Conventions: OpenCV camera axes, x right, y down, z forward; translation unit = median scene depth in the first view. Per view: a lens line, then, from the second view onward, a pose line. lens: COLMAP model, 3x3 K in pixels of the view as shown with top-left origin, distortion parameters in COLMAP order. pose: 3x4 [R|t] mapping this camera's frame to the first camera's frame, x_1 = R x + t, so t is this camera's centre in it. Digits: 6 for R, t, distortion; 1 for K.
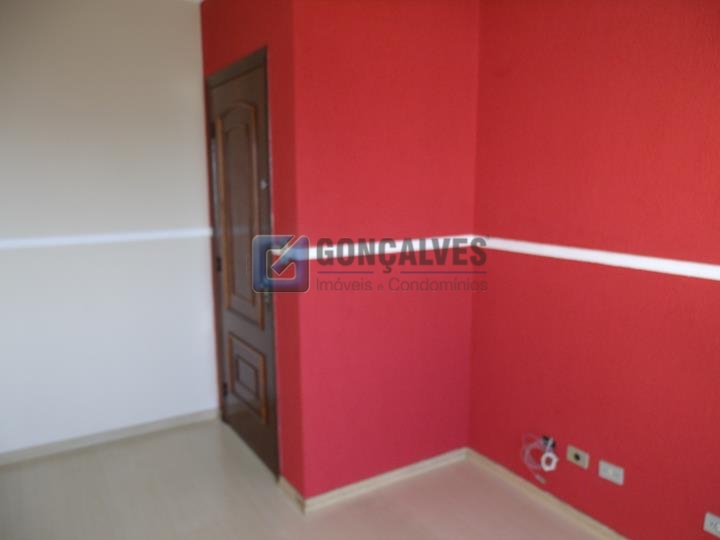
lens RADIAL K [[589.7, 0, 359.4], [0, 589.7, 268.0], [0, 0, 1]] dist [-0.000188, 0.003507]
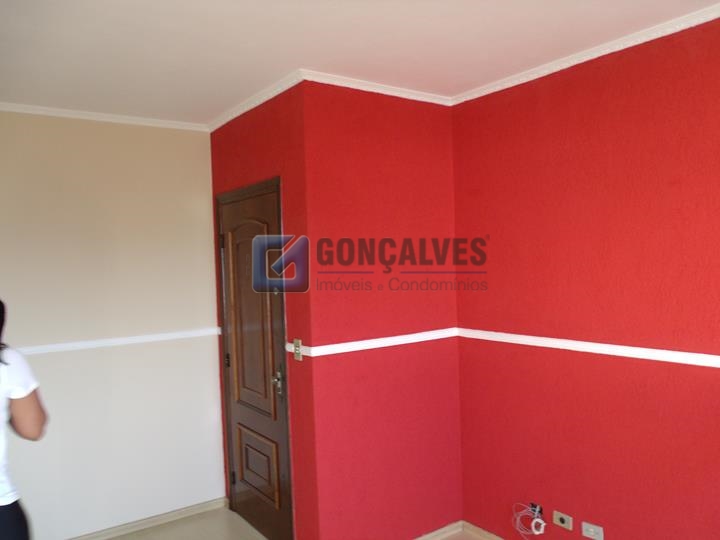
lens RADIAL K [[589.7, 0, 361.6], [0, 589.7, 272.0], [0, 0, 1]] dist [-0.000188, 0.003507]
pose [[0.996911, -0.029955, 0.072599, -0.072344], [0.038698, 0.991751, -0.122194, -0.028573], [-0.068339, 0.124626, 0.989847, -0.139693]]
